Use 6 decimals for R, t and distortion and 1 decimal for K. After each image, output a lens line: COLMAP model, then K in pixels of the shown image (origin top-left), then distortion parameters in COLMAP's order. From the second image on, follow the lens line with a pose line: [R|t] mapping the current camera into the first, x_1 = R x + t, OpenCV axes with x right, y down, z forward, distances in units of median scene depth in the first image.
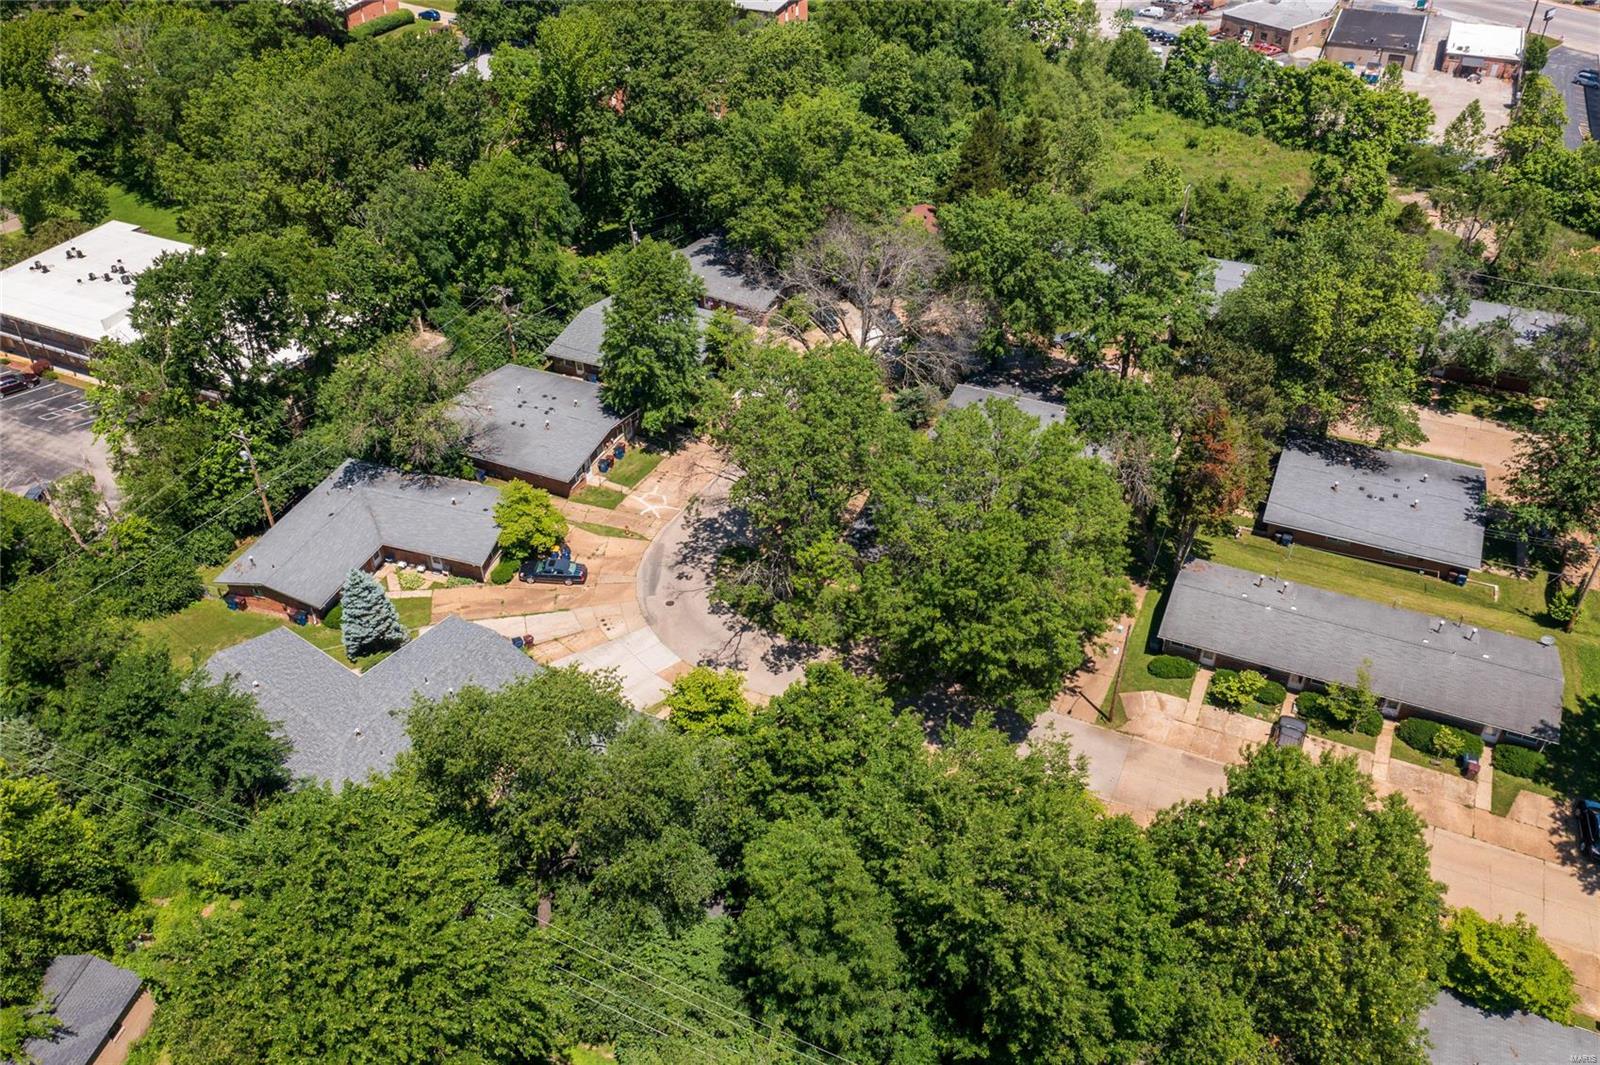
lens RADIAL K [[1268.9, 0, 798.2], [0, 1268.9, 533.6], [0, 0, 1]] dist [-0.012645, 0.009353]
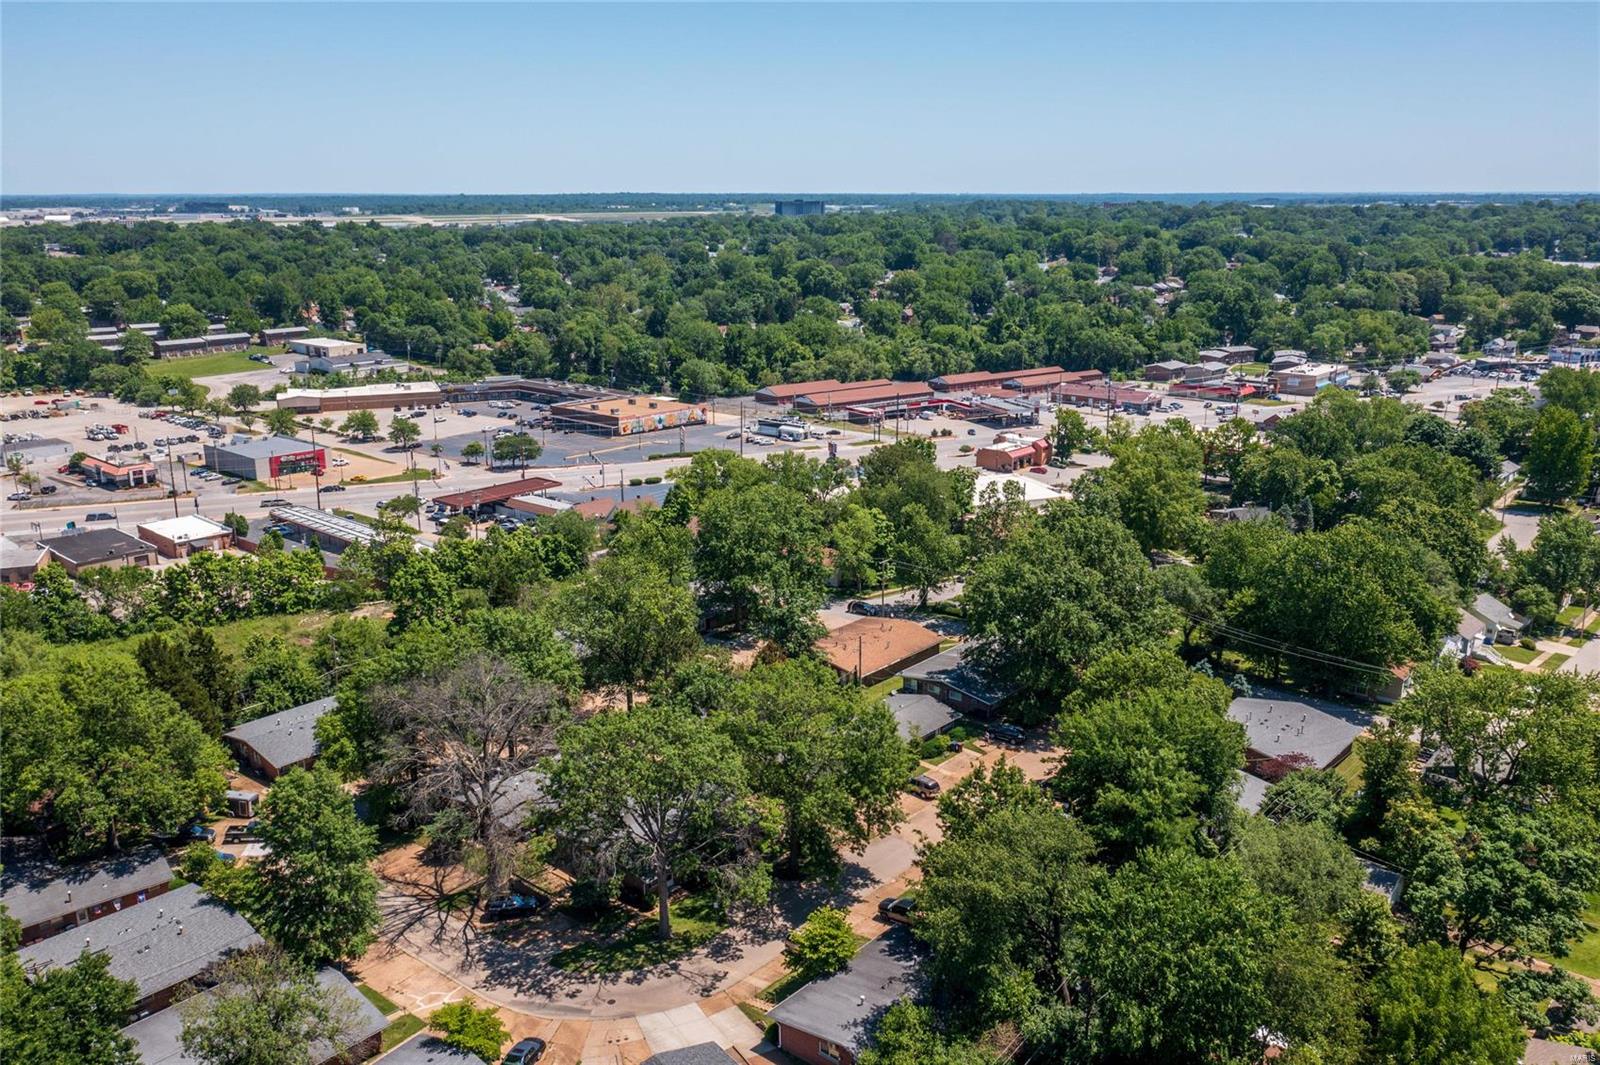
lens RADIAL K [[1268.9, 0, 801.6], [0, 1268.9, 535.6], [0, 0, 1]] dist [-0.012645, 0.009353]
pose [[0.276463, -0.230901, 0.932874, -0.892991], [0.575729, 0.817029, 0.031607, -0.191562], [-0.769483, 0.528344, 0.358815, 0.285695]]
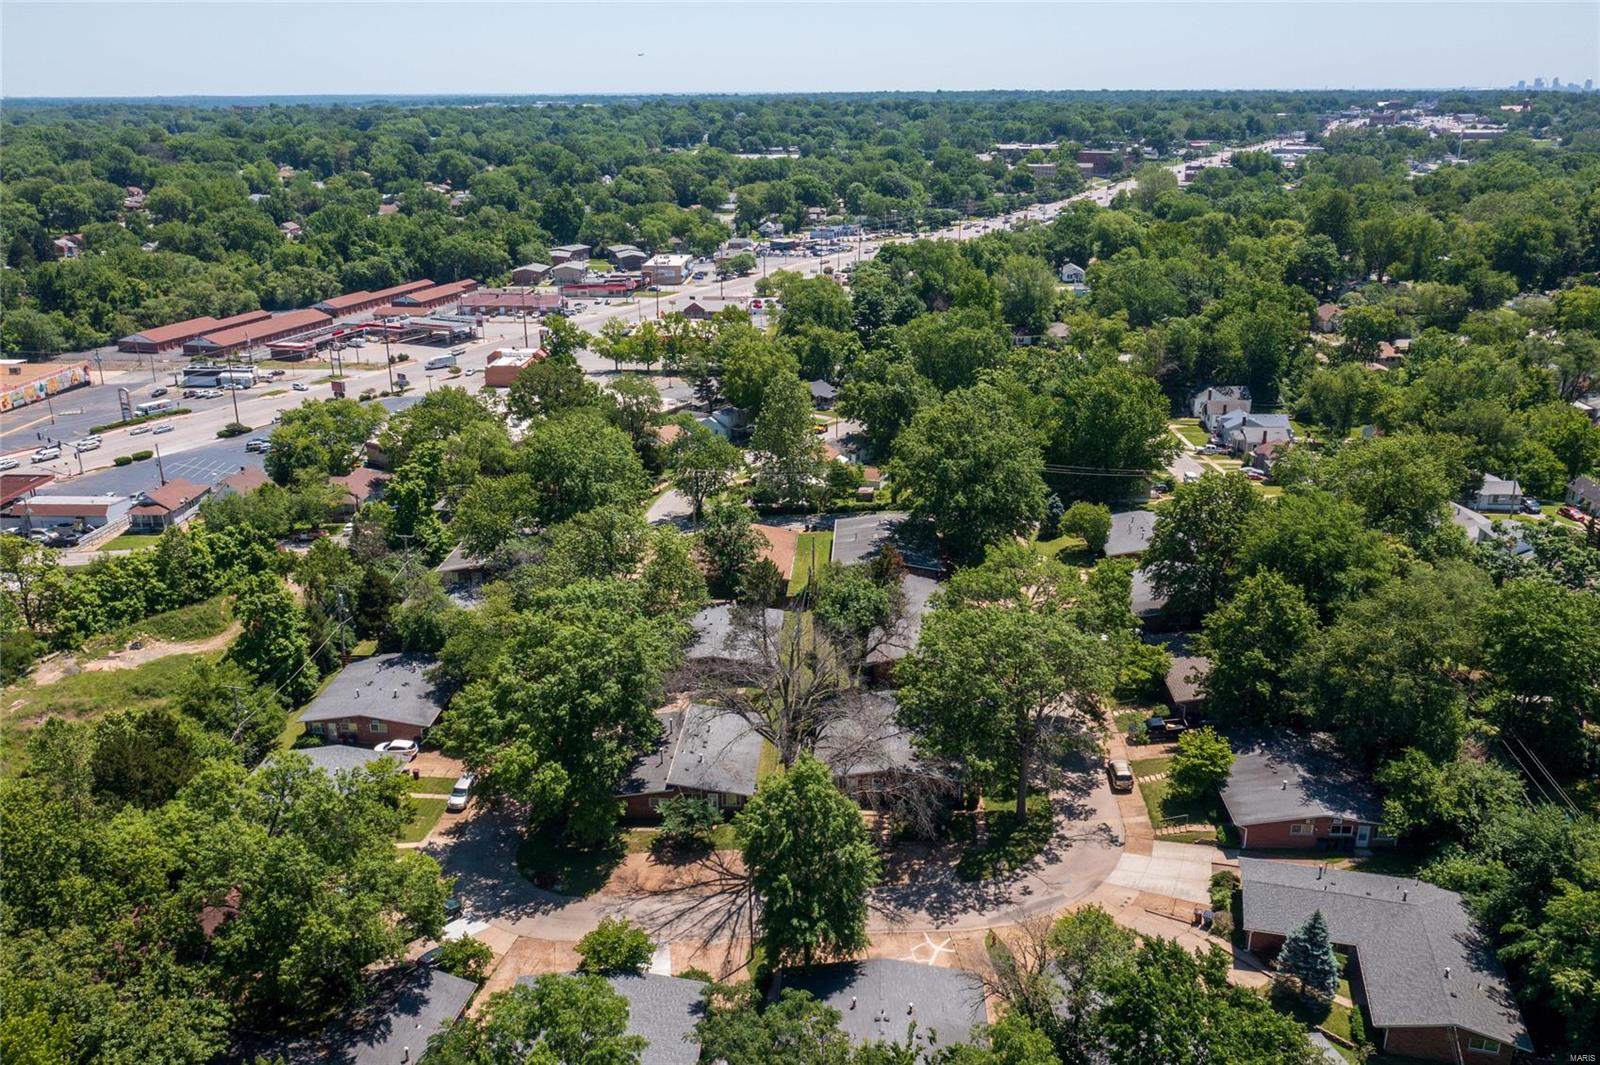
lens RADIAL K [[1268.9, 0, 808.7], [0, 1268.9, 518.6], [0, 0, 1]] dist [-0.012645, 0.009353]
pose [[-0.383875, -0.273297, 0.882014, -0.852584], [0.564190, 0.686741, 0.458341, -0.753518], [-0.730978, 0.673569, -0.109431, 1.017598]]
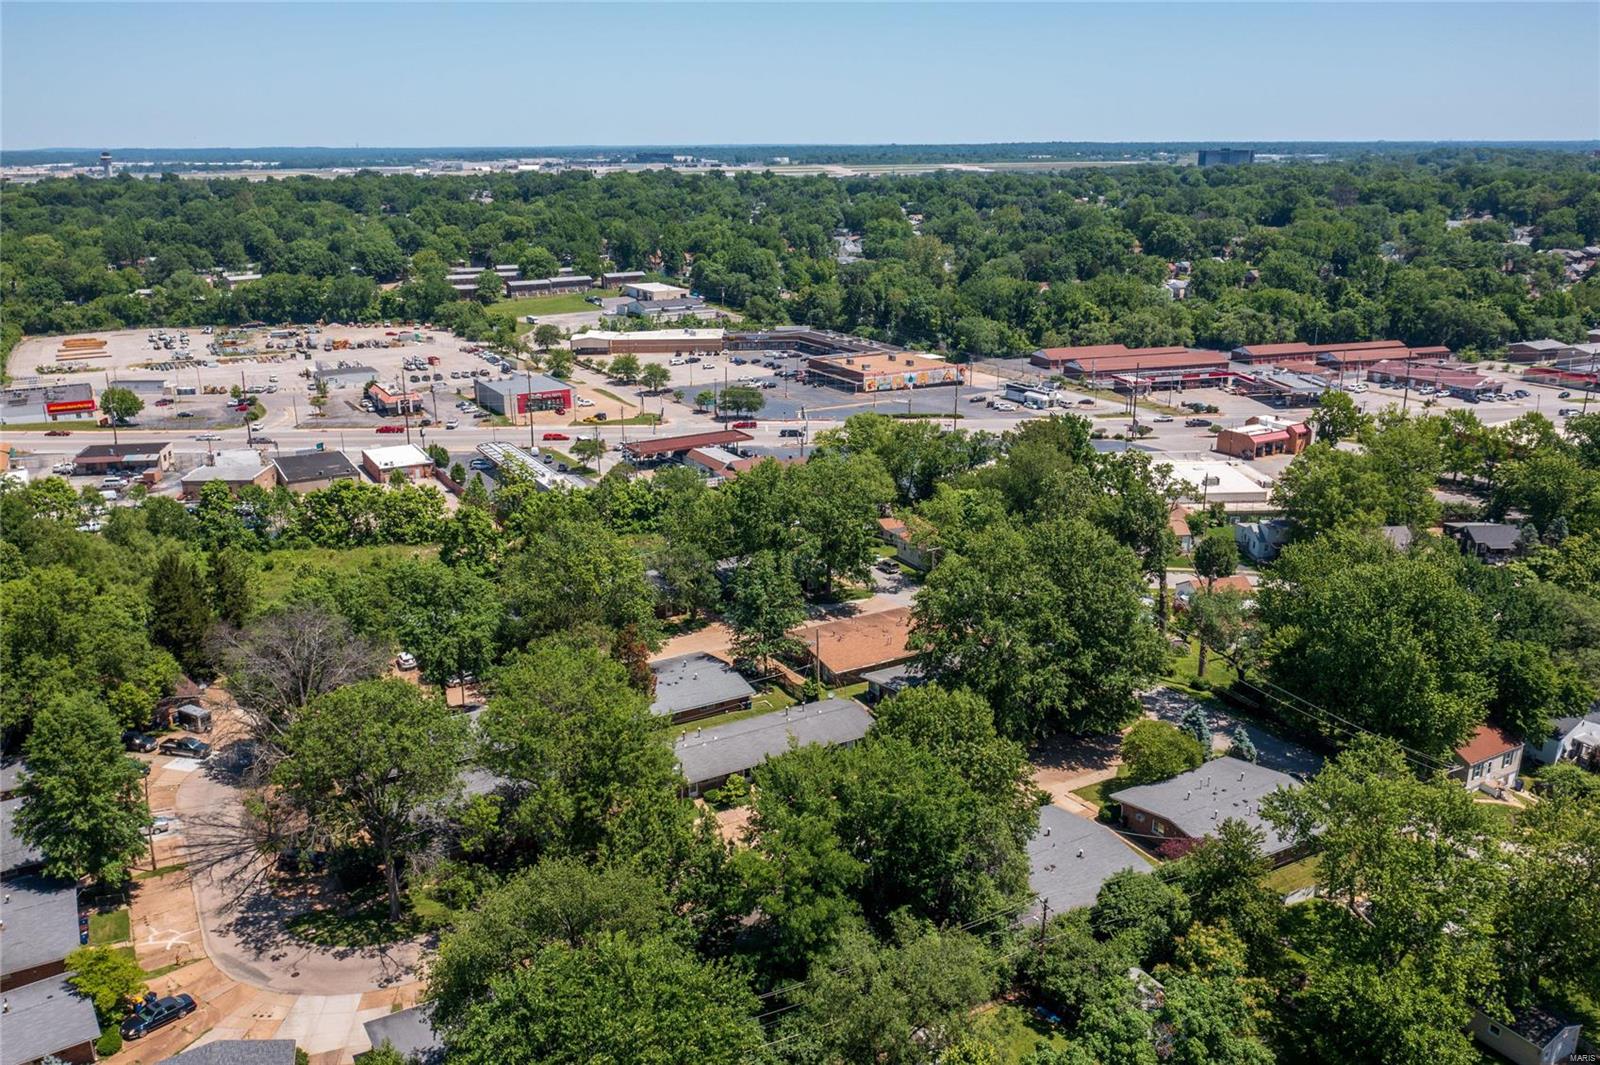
lens RADIAL K [[1268.9, 0, 792.4], [0, 1268.9, 521.9], [0, 0, 1]] dist [-0.012645, 0.009353]
pose [[0.581355, -0.216873, 0.784215, -0.565675], [0.487433, 0.864560, -0.122252, 0.056232], [-0.651487, 0.453324, 0.608327, -0.055755]]
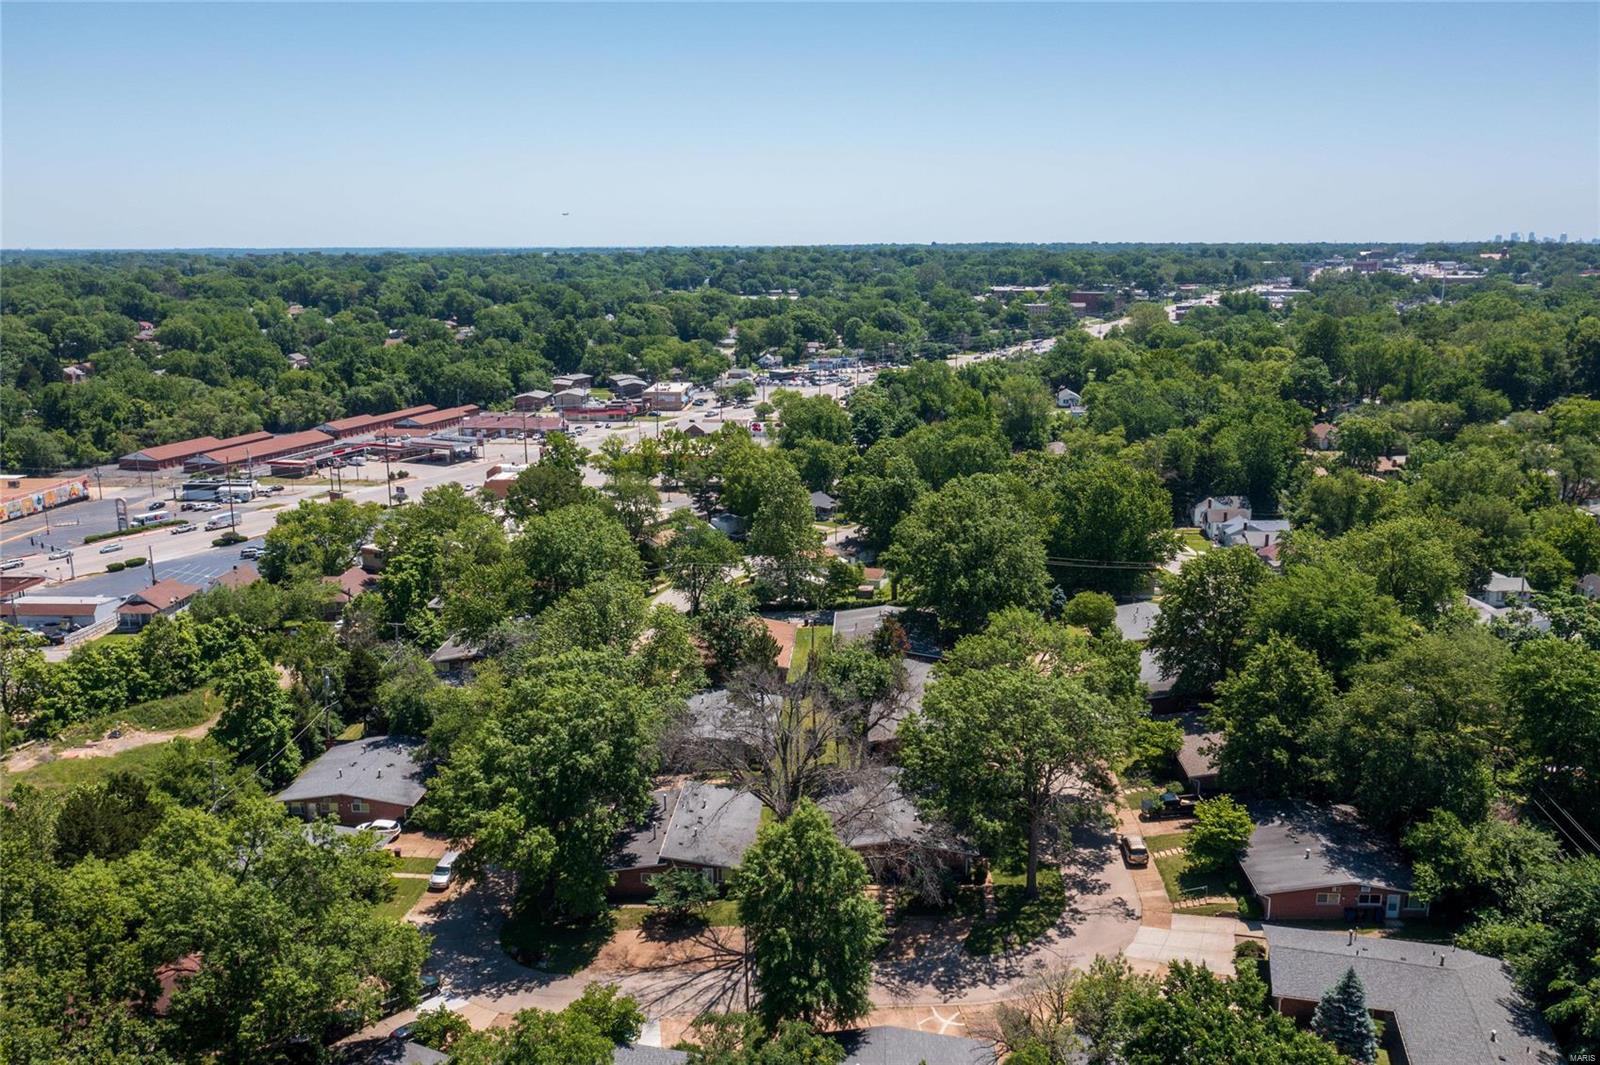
lens RADIAL K [[1268.9, 0, 808.8], [0, 1268.9, 521.5], [0, 0, 1]] dist [-0.012645, 0.009353]
pose [[-0.384955, -0.174083, 0.906369, -0.847868], [0.563379, 0.733537, 0.380168, -0.690837], [-0.731036, 0.656977, -0.184304, 1.065027]]
